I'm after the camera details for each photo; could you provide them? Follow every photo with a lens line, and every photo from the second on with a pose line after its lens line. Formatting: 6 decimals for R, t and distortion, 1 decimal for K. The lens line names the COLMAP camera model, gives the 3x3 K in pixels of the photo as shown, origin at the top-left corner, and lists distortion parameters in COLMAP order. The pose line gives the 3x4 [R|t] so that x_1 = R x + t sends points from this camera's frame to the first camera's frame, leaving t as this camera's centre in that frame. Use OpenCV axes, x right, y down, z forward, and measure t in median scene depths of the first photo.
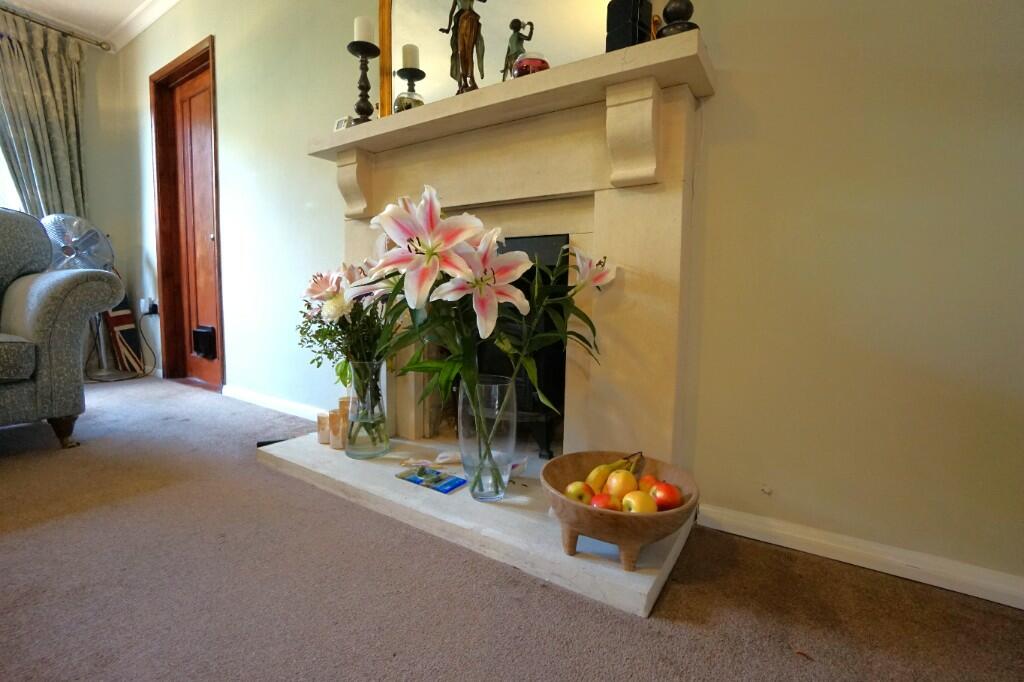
lens RADIAL K [[456.6, 0, 513.8], [0, 456.6, 331.8], [0, 0, 1]] dist [-0.033087, 0.003220]
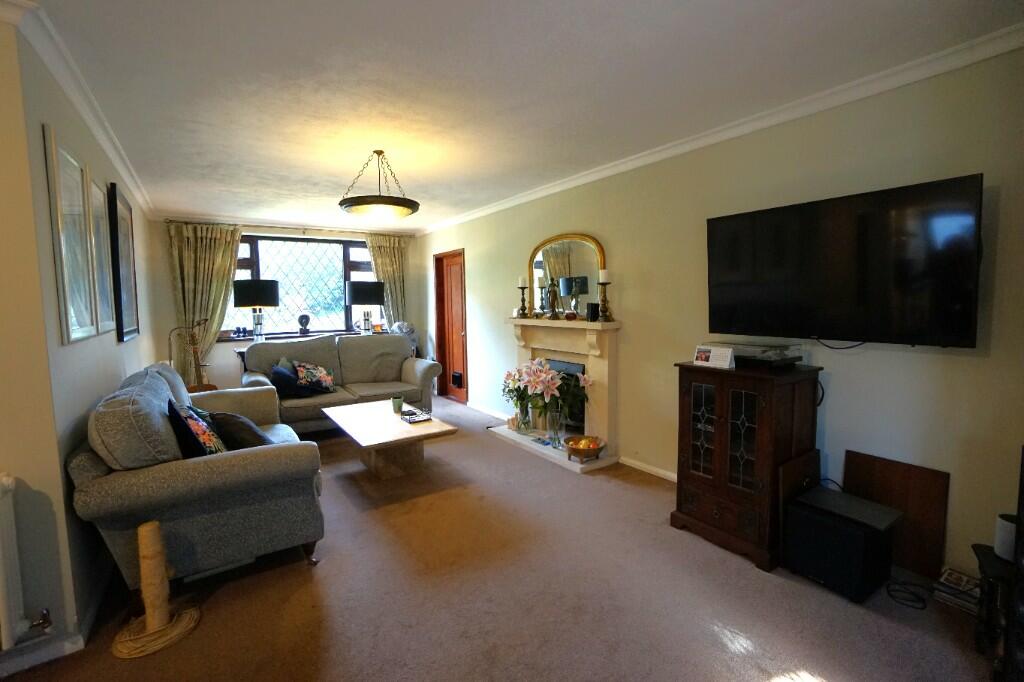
lens RADIAL K [[456.6, 0, 508.6], [0, 456.6, 337.3], [0, 0, 1]] dist [-0.033087, 0.003220]
pose [[0.920669, 0.002526, -0.390337, 0.749486], [-0.004432, 0.999982, -0.003983, -0.342205], [0.390320, 0.005397, 0.920664, -1.781859]]
